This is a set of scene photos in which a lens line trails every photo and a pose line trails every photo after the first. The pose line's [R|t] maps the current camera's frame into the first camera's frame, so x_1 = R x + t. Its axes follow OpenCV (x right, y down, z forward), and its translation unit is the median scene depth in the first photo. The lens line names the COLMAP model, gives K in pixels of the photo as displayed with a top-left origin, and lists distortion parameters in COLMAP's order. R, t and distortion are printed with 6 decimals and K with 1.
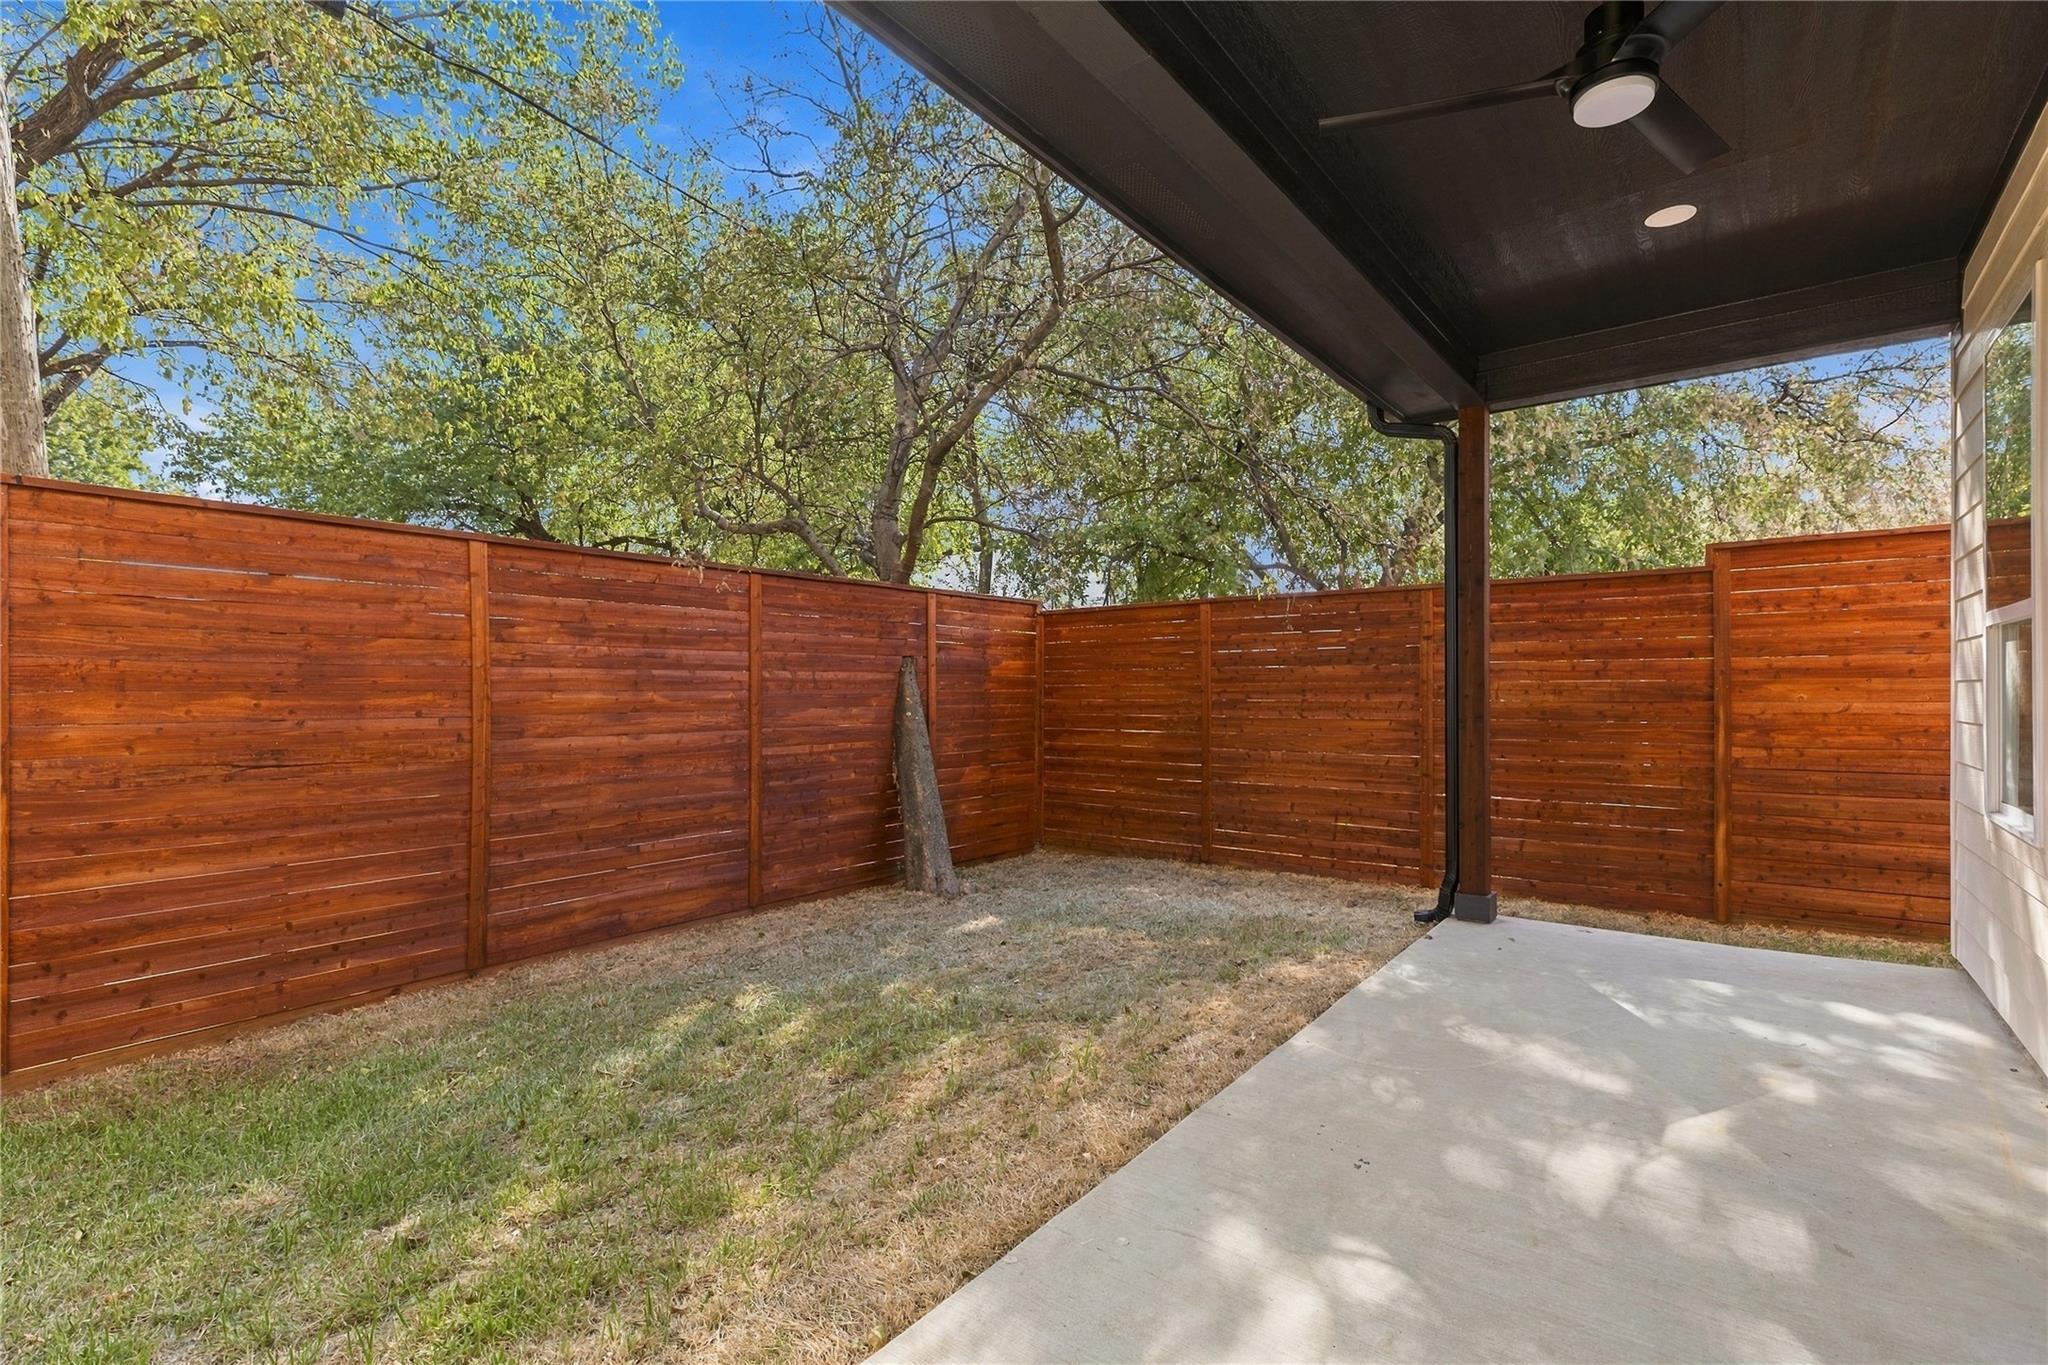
lens RADIAL K [[949.1, 0, 1020.4], [0, 949.1, 693.6], [0, 0, 1]] dist [0.000878, -0.000022]
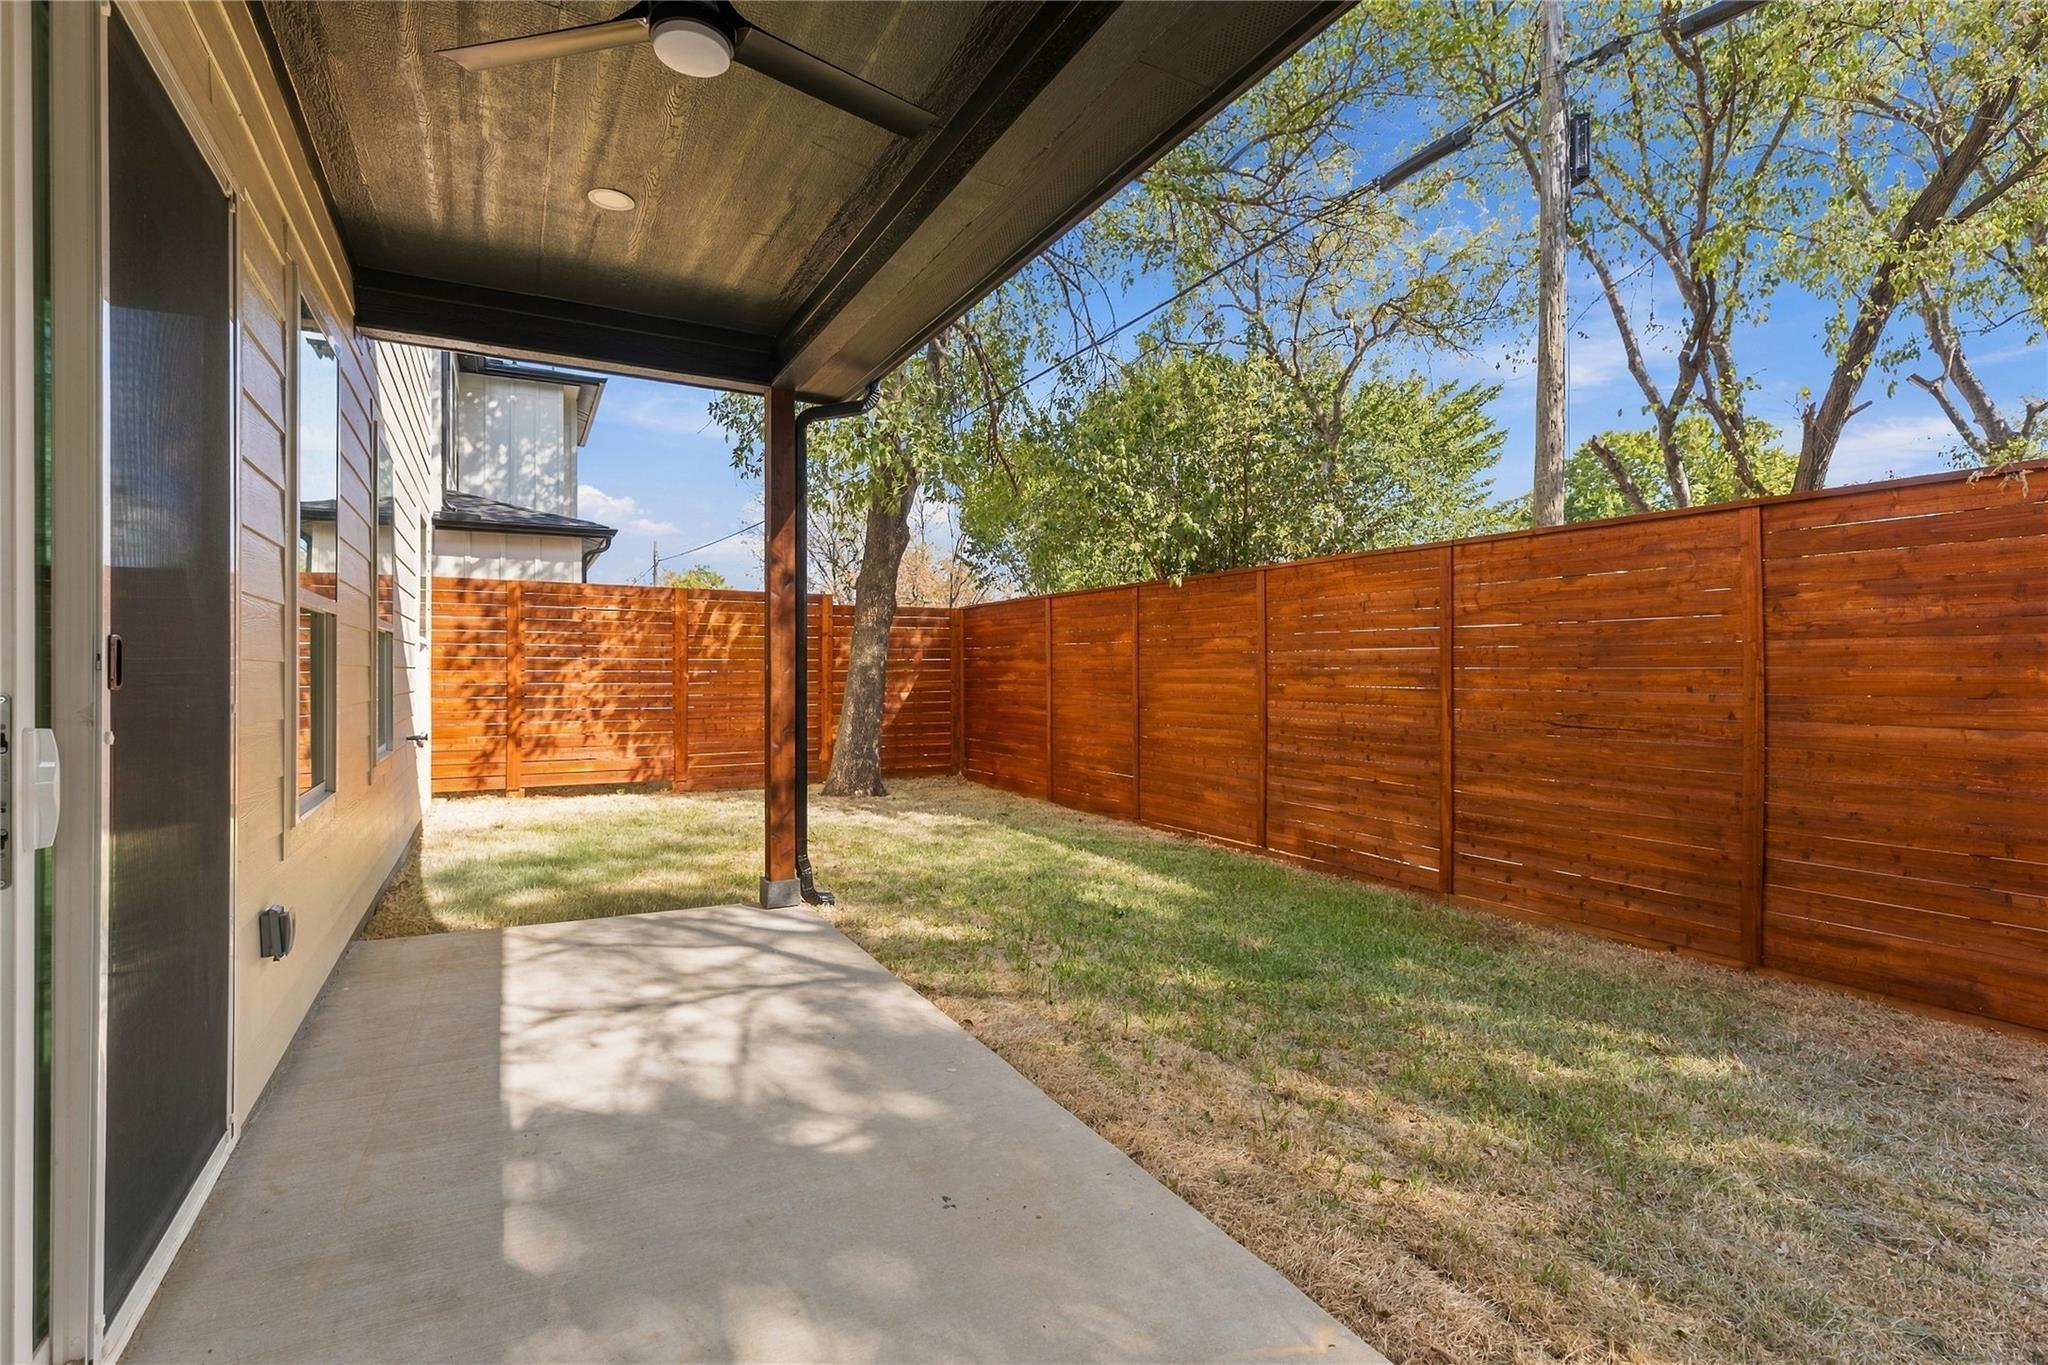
lens RADIAL K [[949.1, 0, 1021.0], [0, 949.1, 670.6], [0, 0, 1]] dist [0.000878, -0.000022]
pose [[-0.412585, 0.002564, -0.910916, 0.602512], [0.000998, 0.999997, 0.002363, -0.002339], [0.910919, 0.000066, -0.412586, 0.757144]]
